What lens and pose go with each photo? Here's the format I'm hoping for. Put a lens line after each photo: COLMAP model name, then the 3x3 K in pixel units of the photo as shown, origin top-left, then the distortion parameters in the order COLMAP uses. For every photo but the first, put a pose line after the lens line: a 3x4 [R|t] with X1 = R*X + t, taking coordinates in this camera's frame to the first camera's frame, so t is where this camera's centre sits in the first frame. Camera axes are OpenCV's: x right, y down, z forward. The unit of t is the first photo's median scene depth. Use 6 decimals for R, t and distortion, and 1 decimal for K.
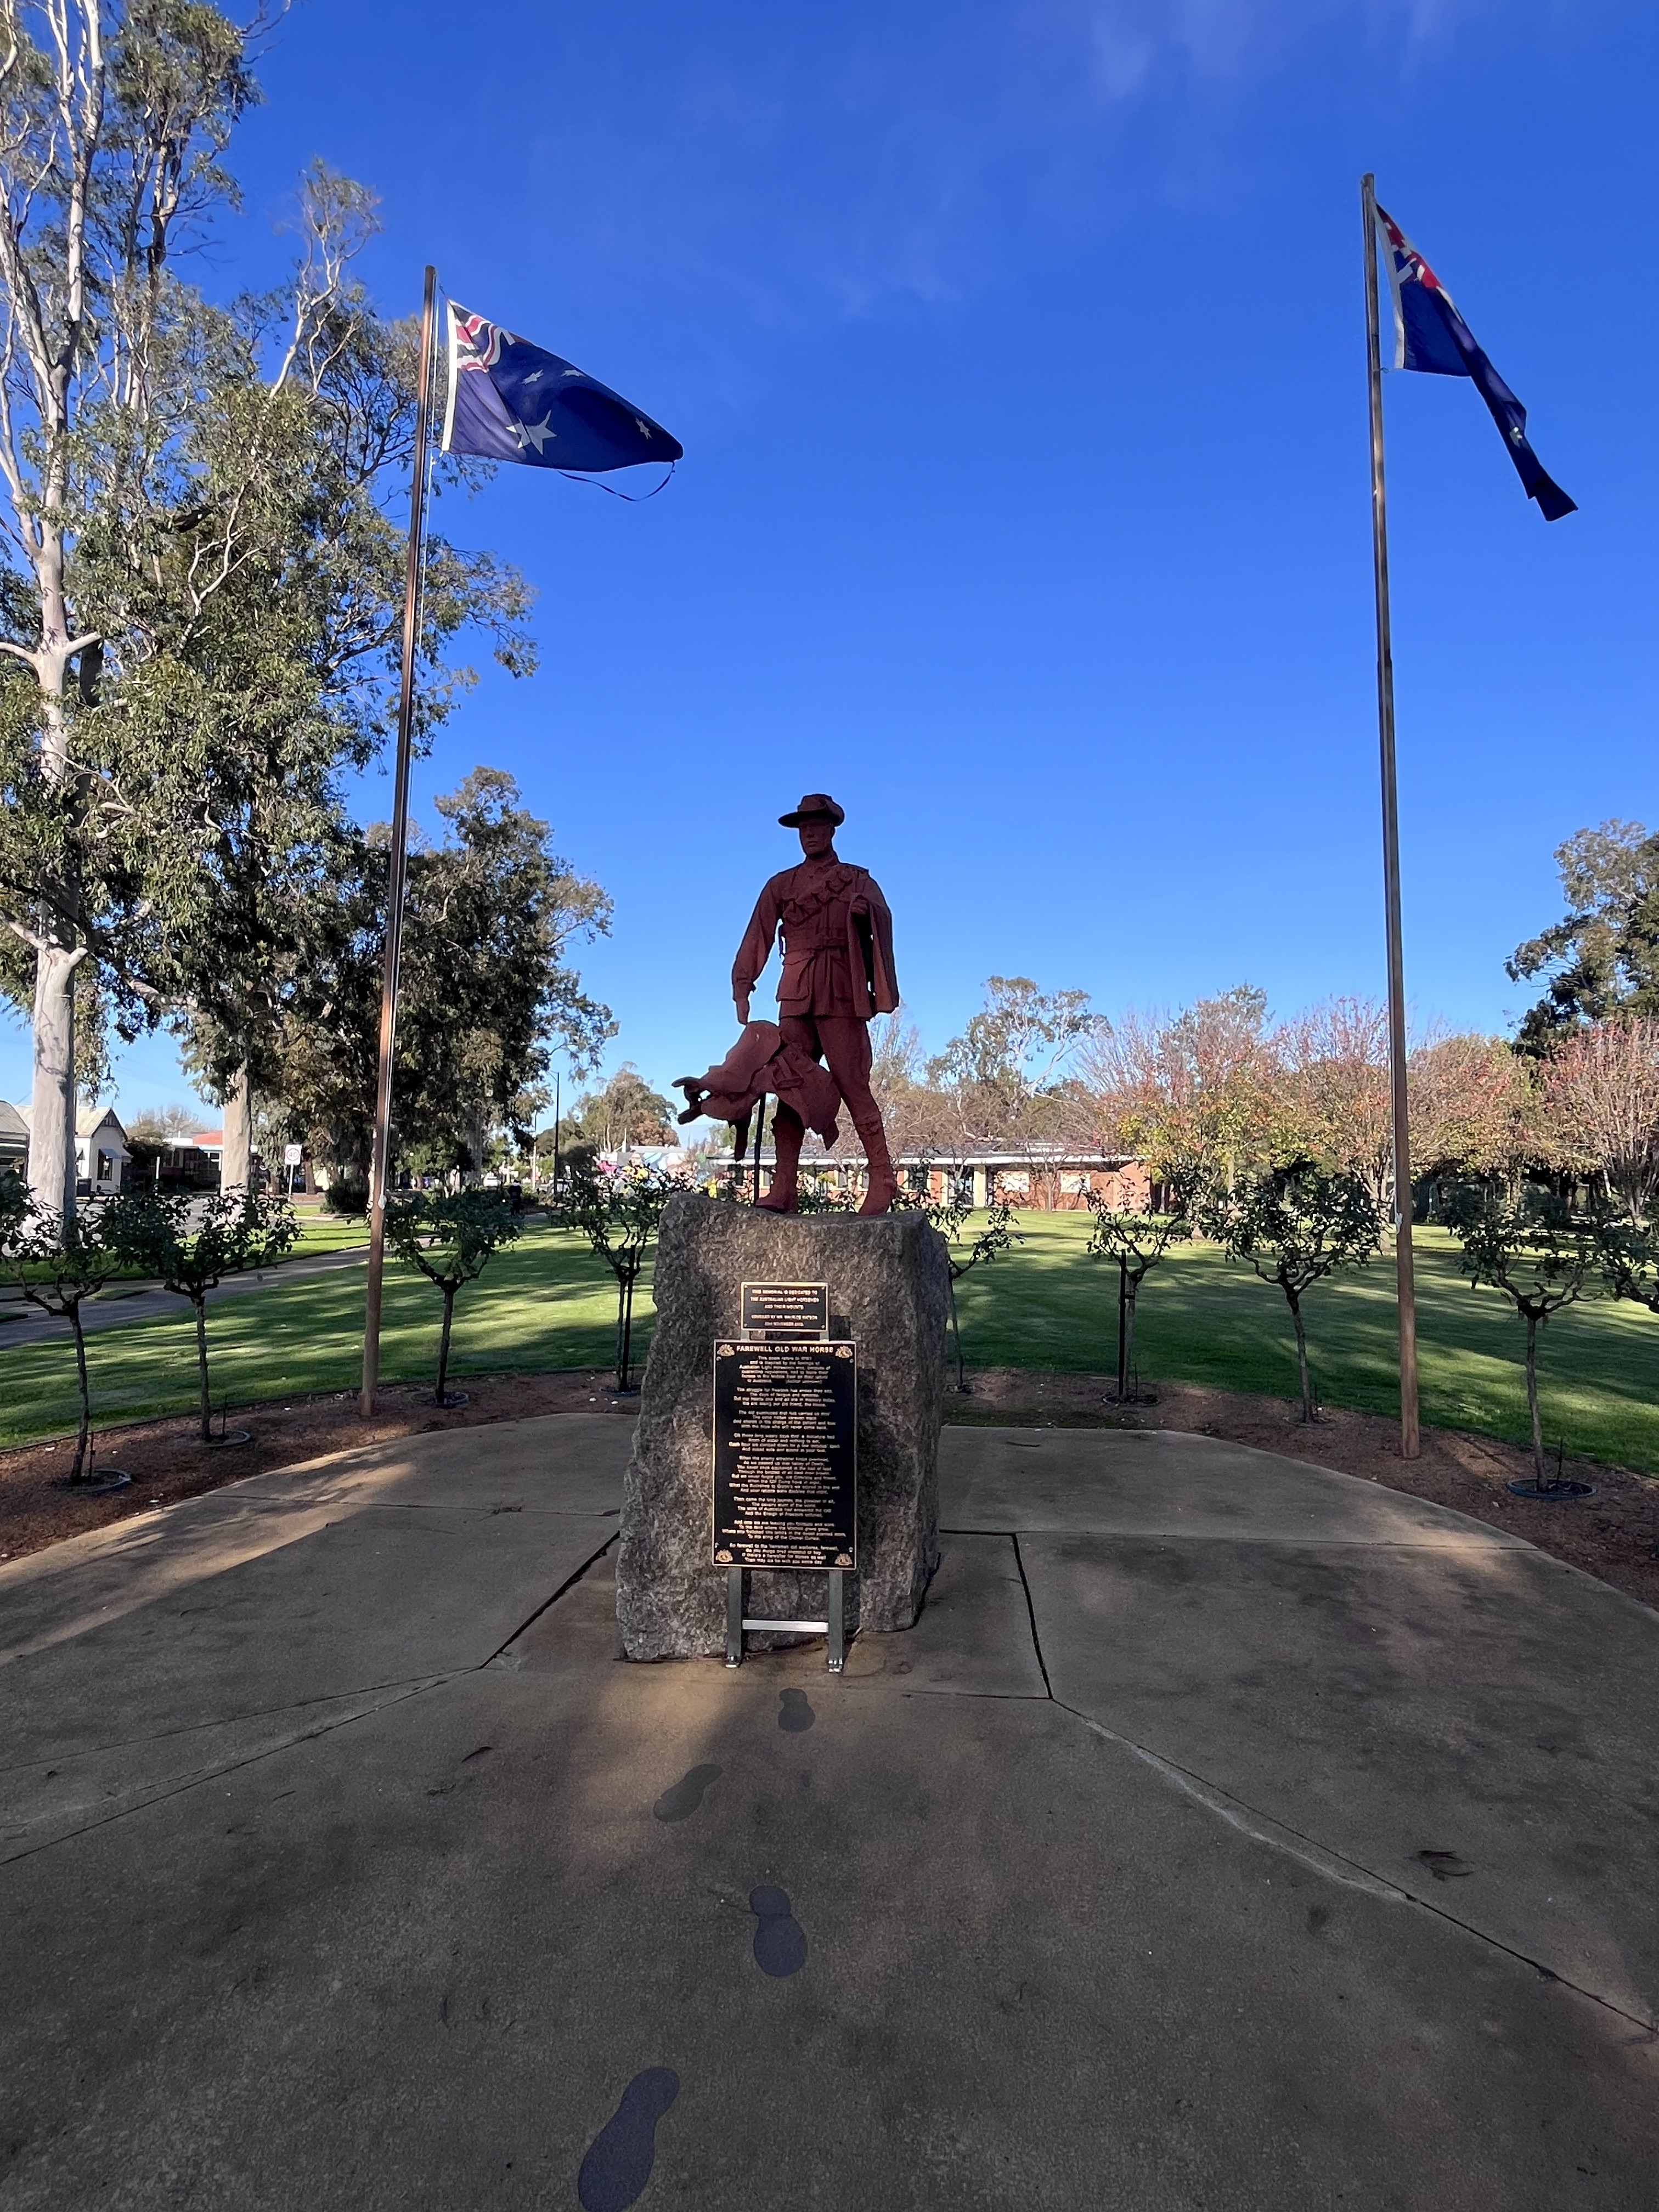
lens RADIAL K [[1107.6, 0, 829.5], [0, 1107.6, 1106.0], [0, 0, 1]] dist [-0.005433, 0.009299]
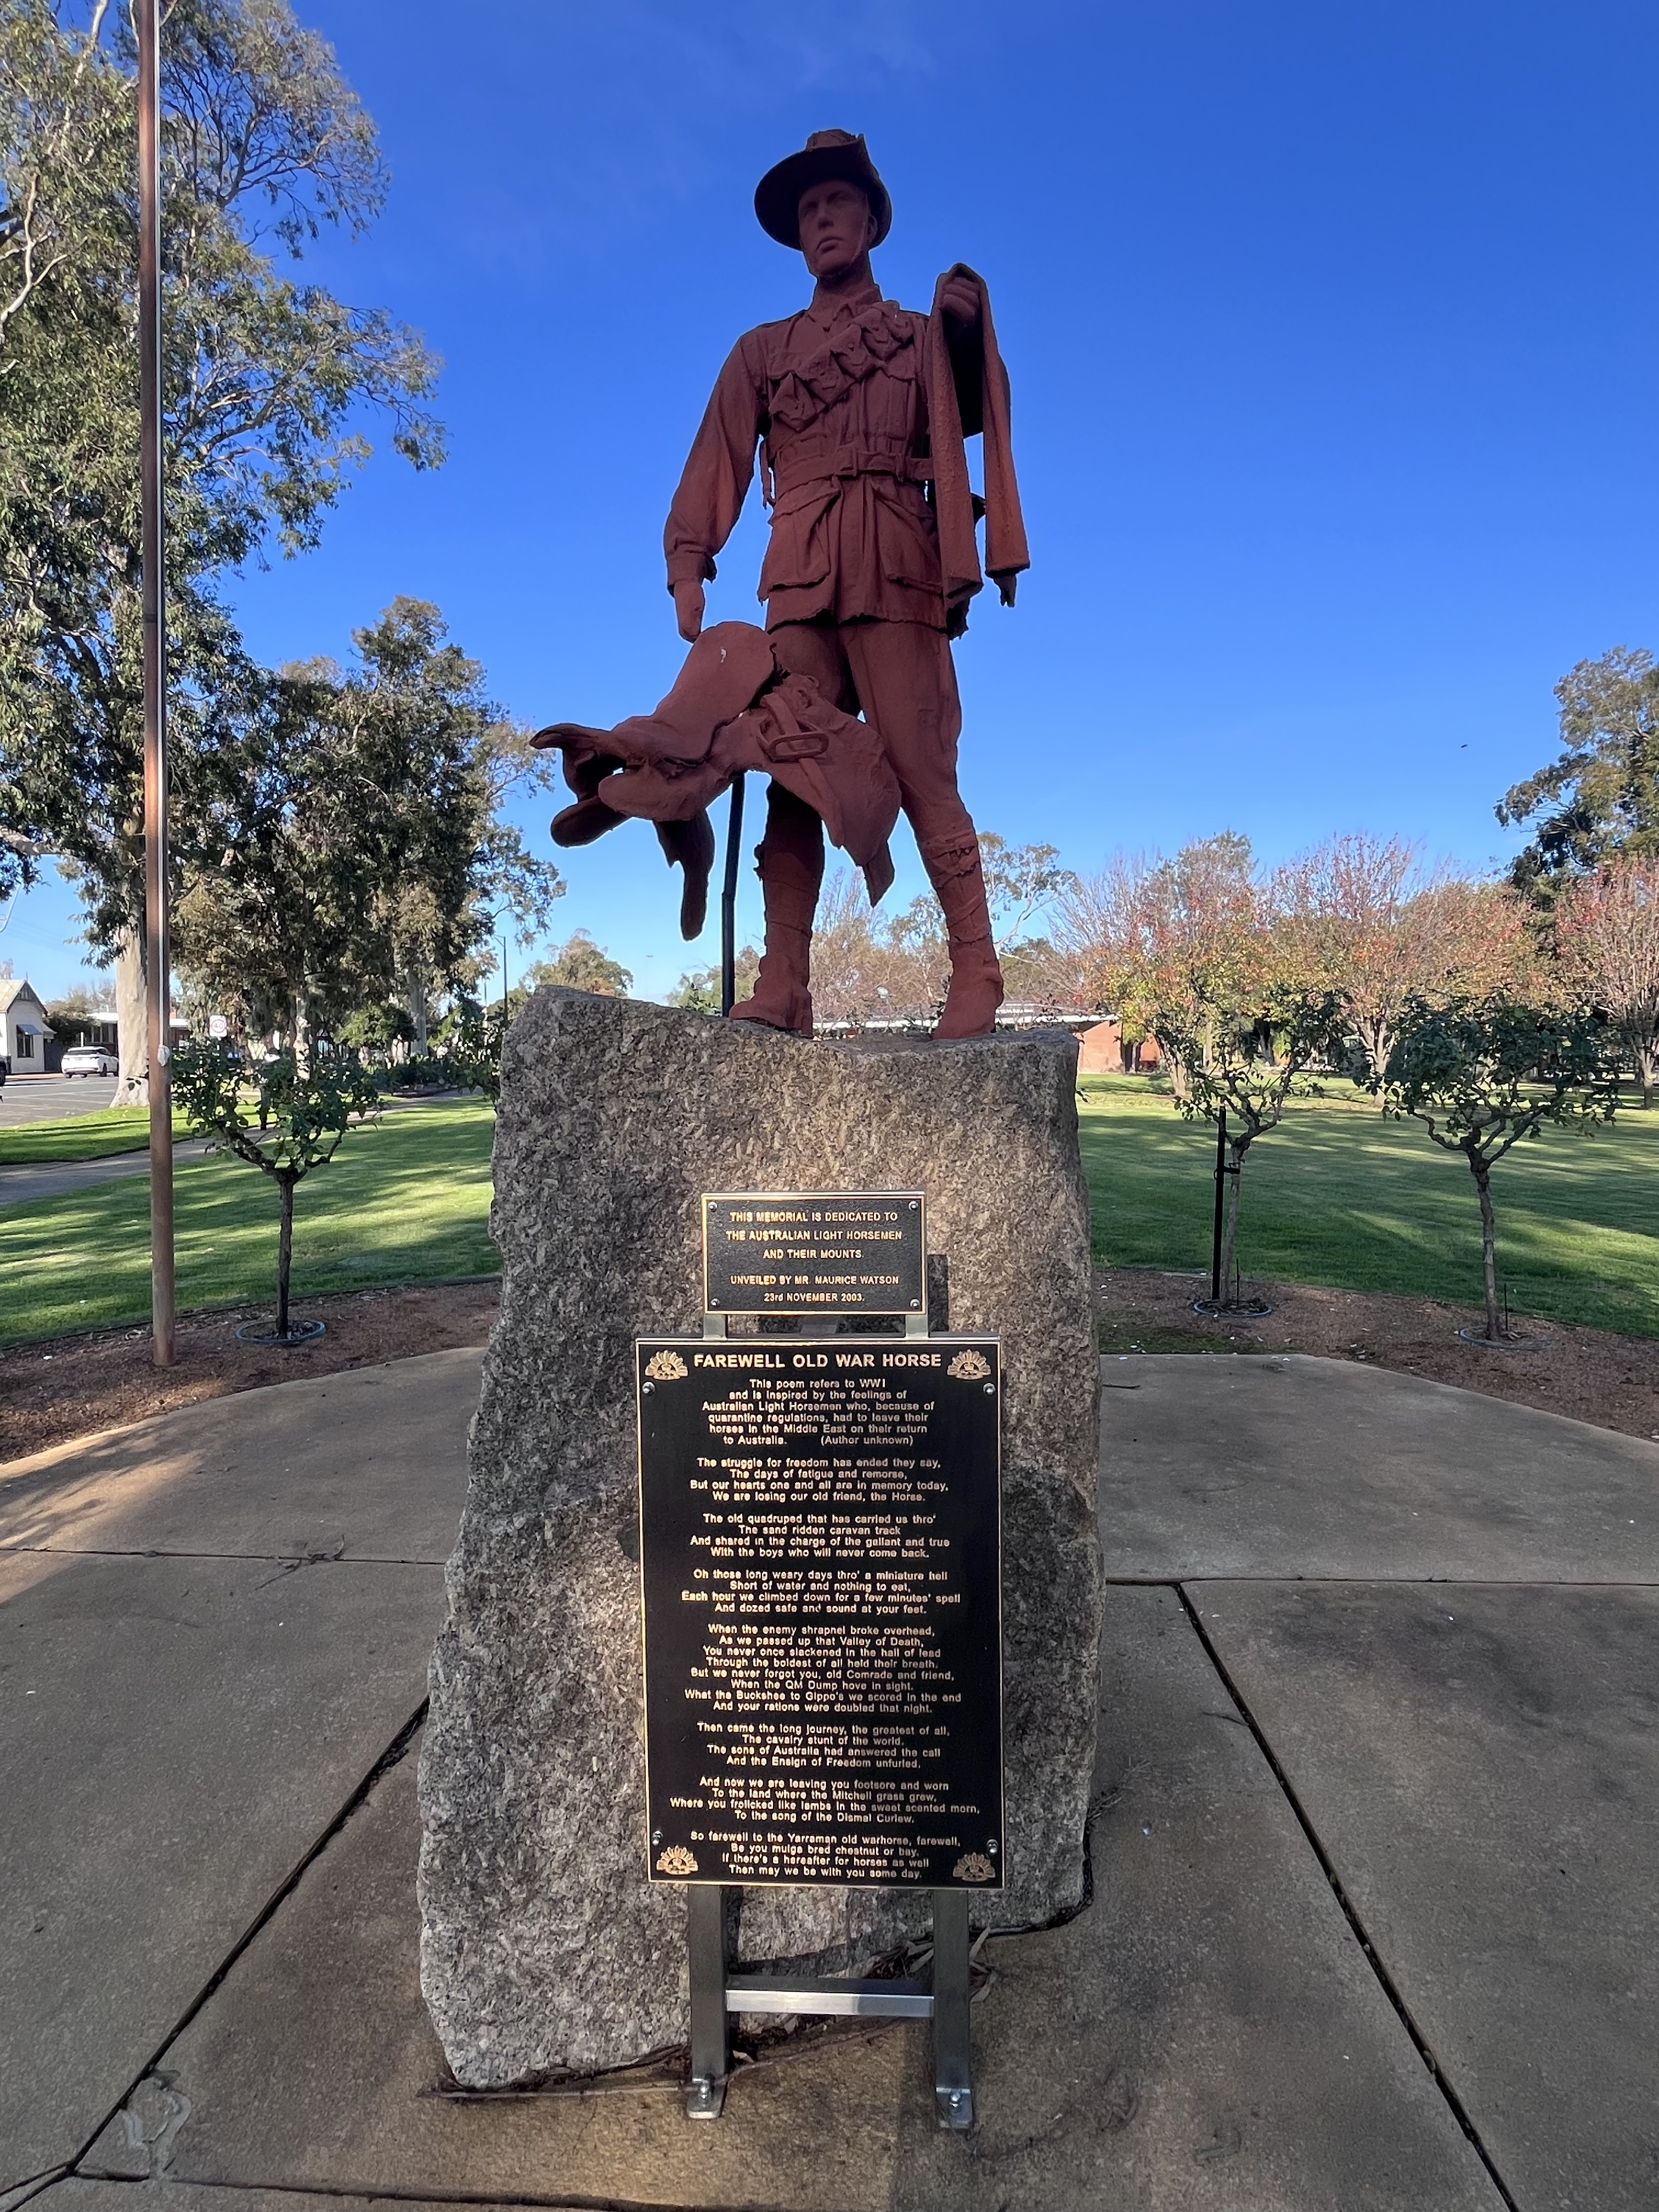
lens RADIAL K [[1107.6, 0, 829.5], [0, 1107.6, 1106.0], [0, 0, 1]] dist [-0.005433, 0.009299]
pose [[0.999217, -0.017914, 0.035274, -0.024182], [0.013581, 0.992746, 0.119458, 0.041948], [-0.037159, -0.118886, 0.992212, 0.312438]]
